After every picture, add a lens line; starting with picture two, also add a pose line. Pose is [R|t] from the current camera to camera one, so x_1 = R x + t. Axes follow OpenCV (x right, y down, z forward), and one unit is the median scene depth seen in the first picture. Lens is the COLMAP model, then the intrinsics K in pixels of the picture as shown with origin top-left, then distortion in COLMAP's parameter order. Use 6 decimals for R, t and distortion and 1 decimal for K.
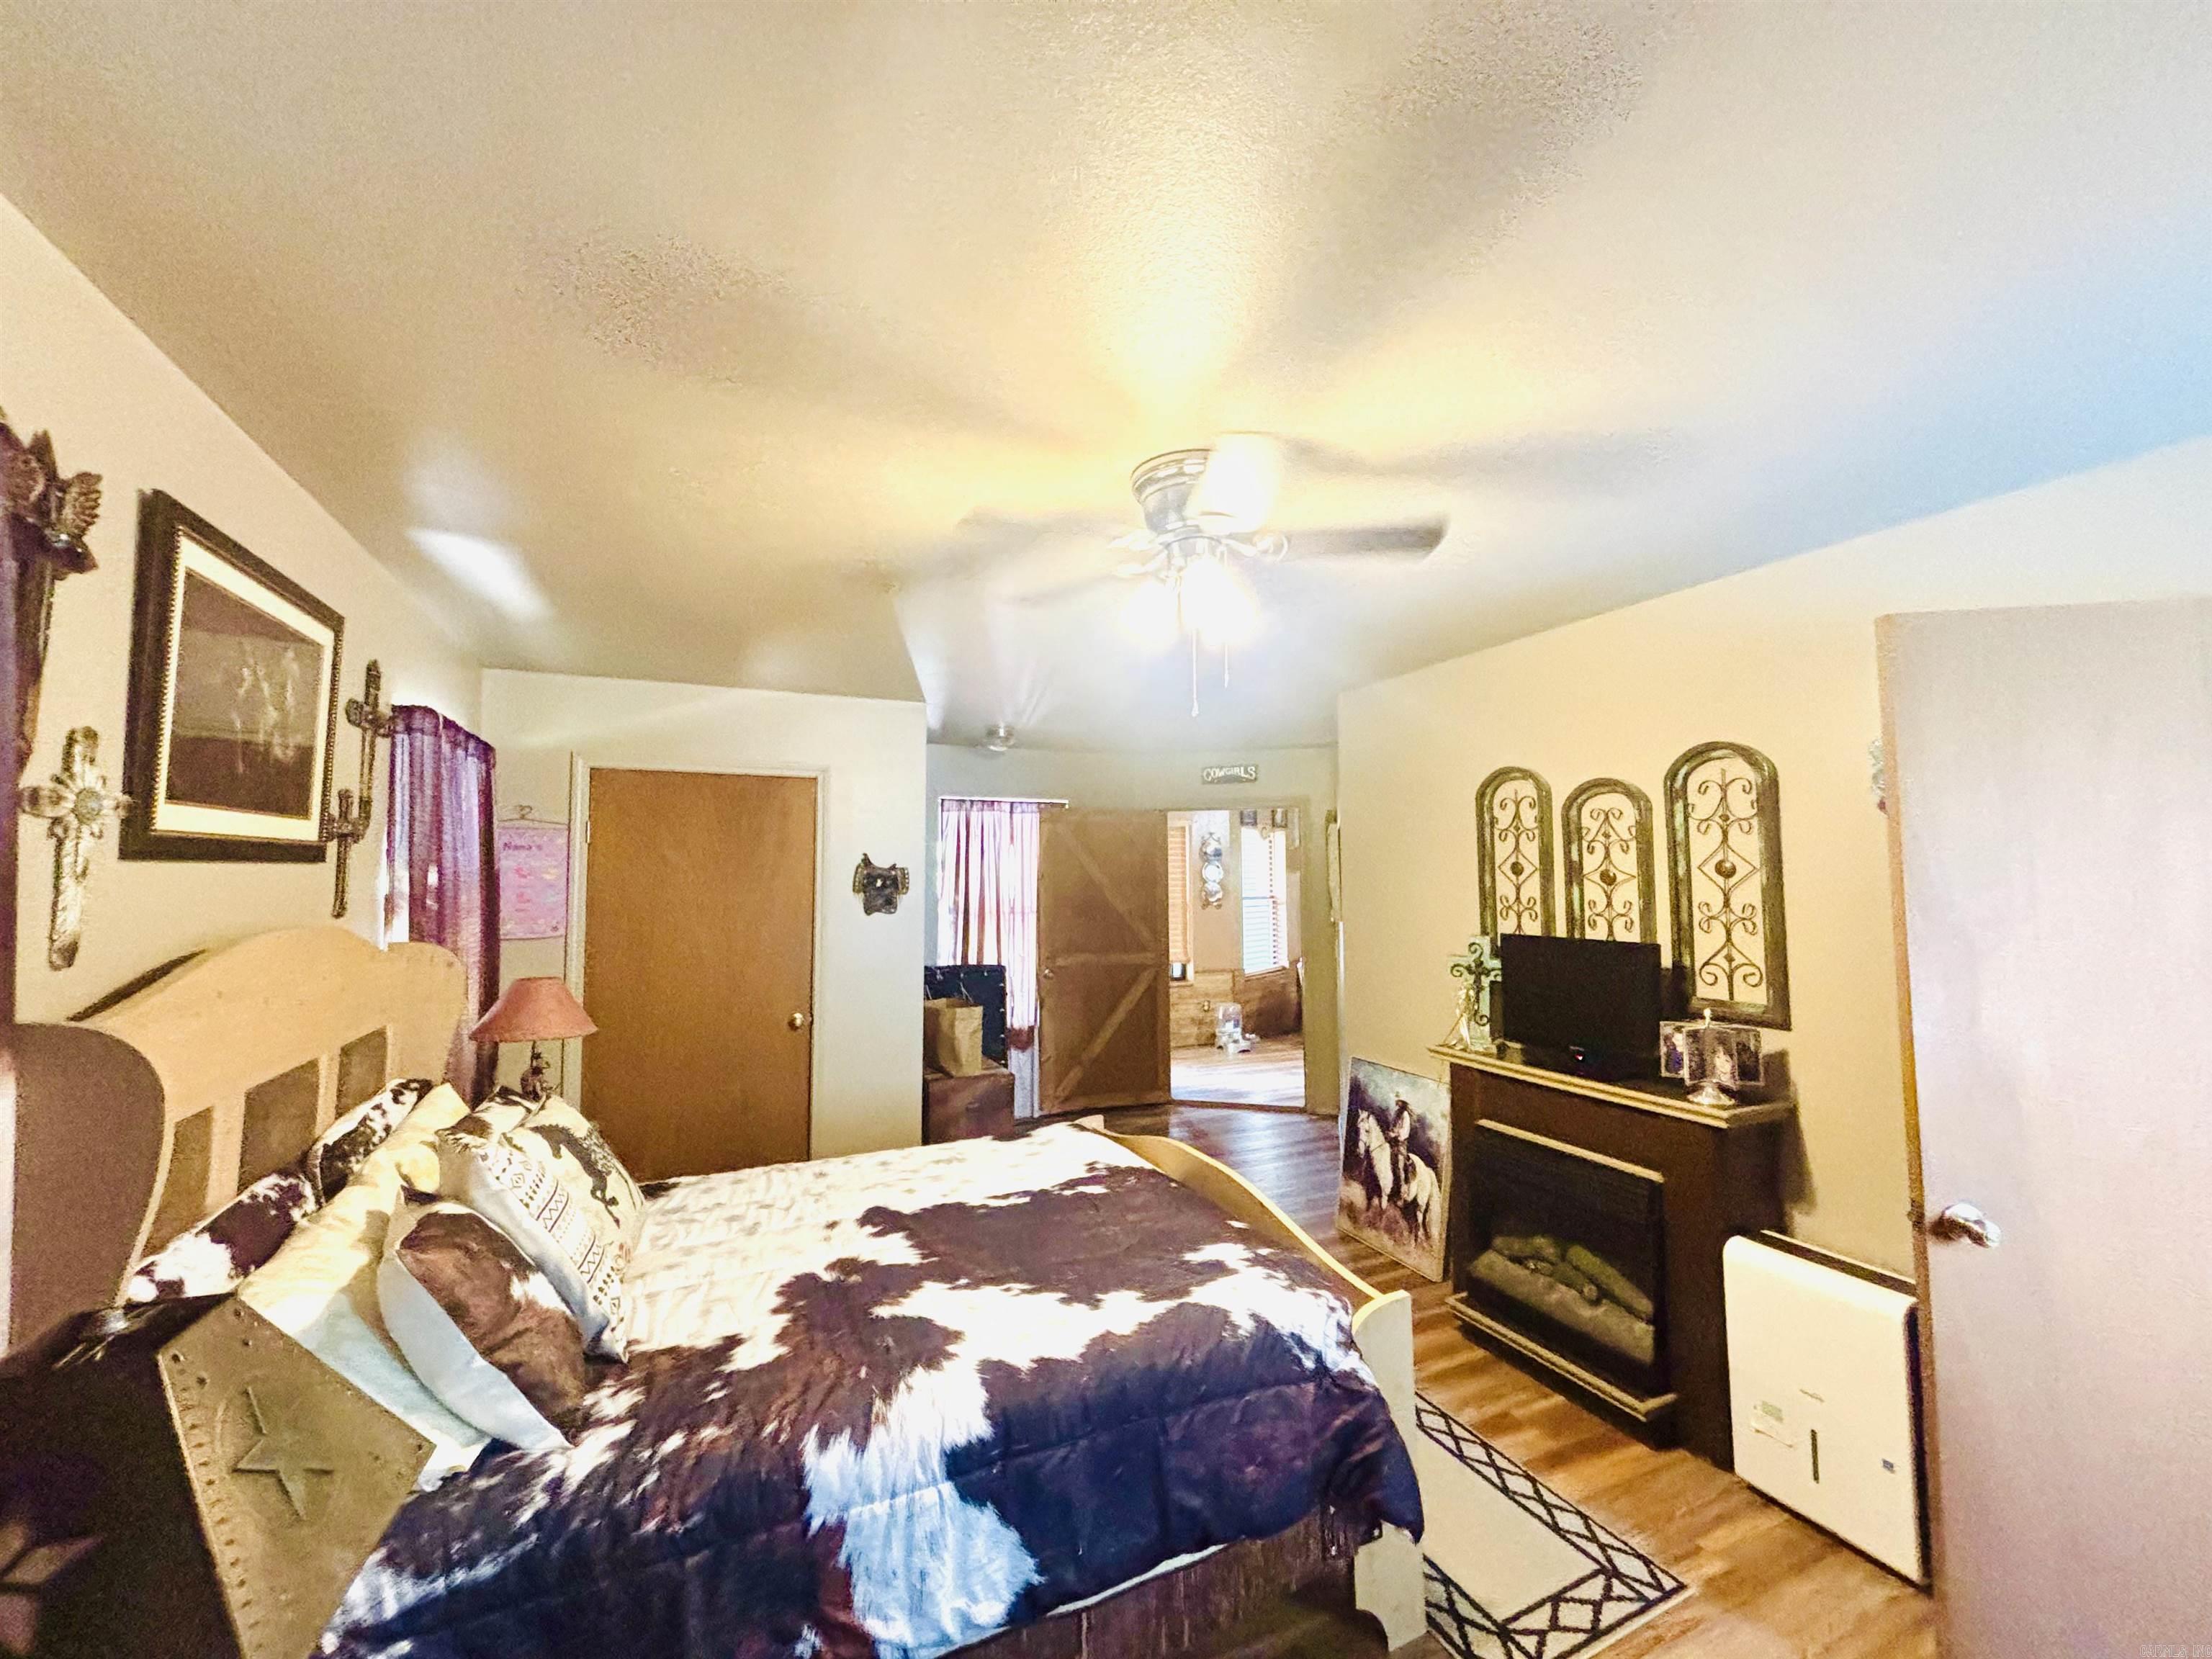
lens RADIAL K [[898.4, 0, 1107.6], [0, 898.4, 834.3], [0, 0, 1]] dist [-0.011685, 0.012563]
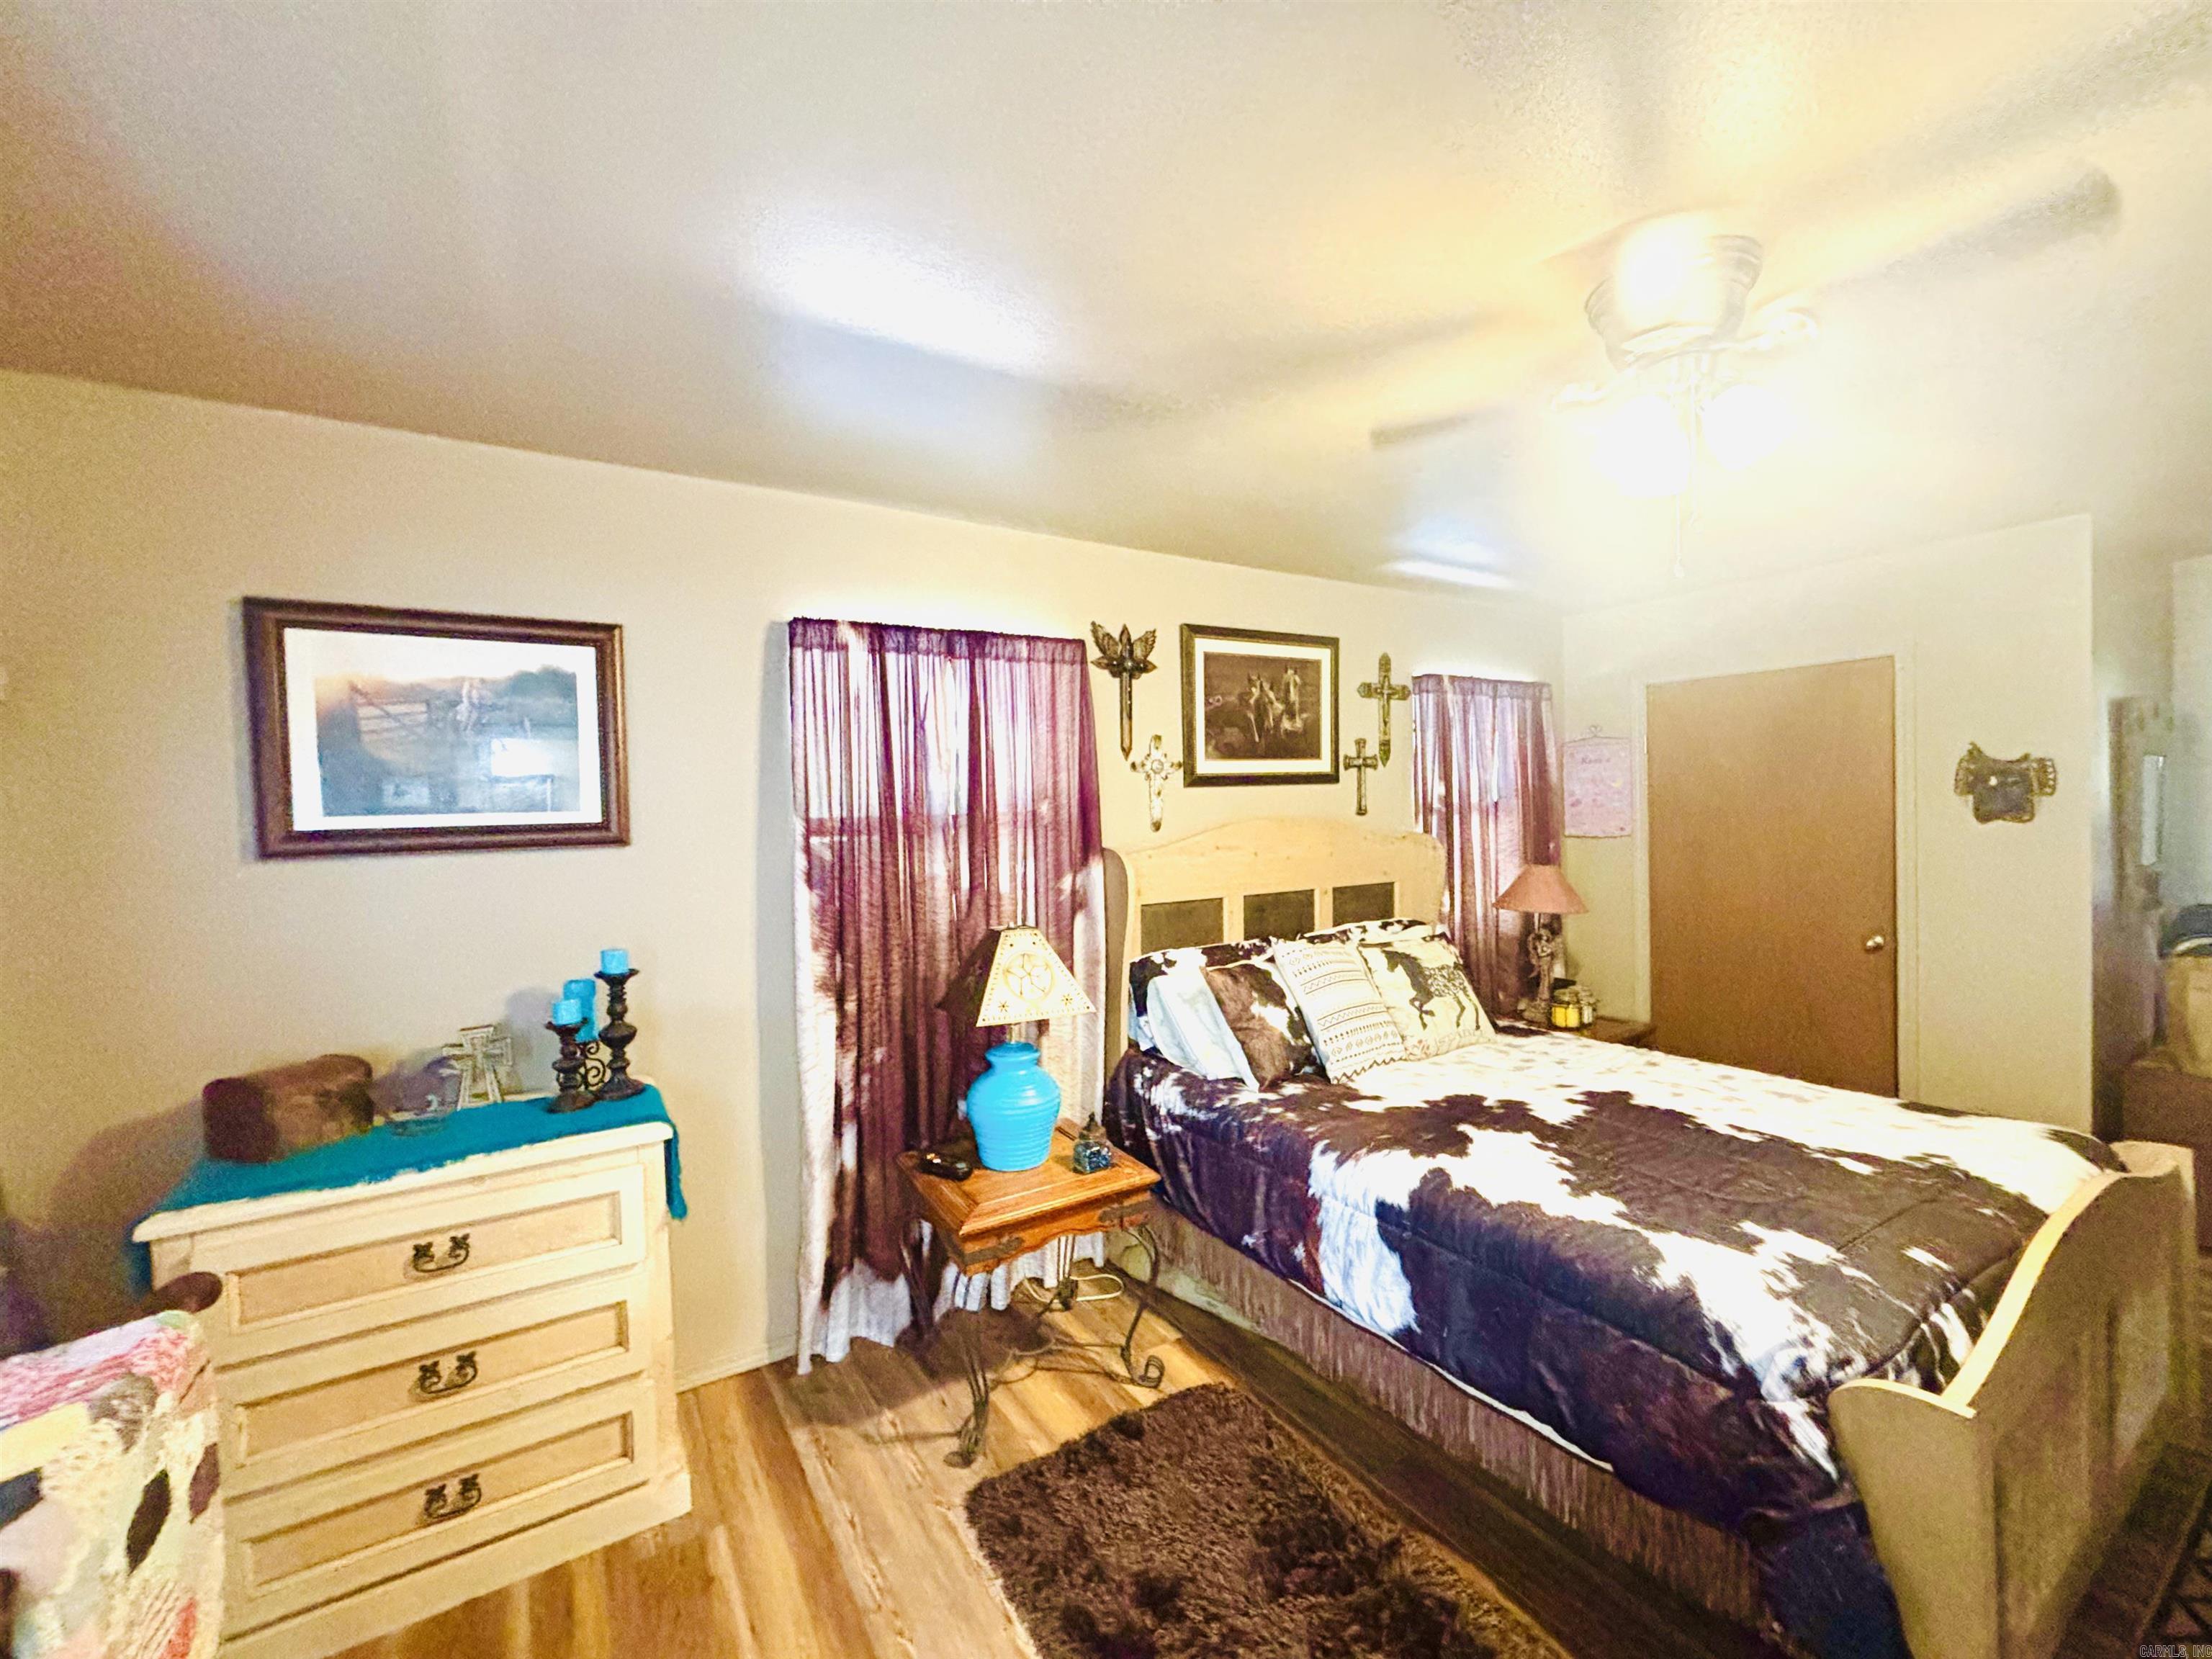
lens RADIAL K [[899.2, 0, 1108.5], [0, 899.2, 825.1], [0, 0, 1]] dist [-0.000429, -0.000421]
pose [[0.142877, 0.018042, -0.989576, 0.904659], [0.072382, 0.996966, 0.028628, 0.035680], [0.987090, -0.075718, 0.141137, 0.353513]]
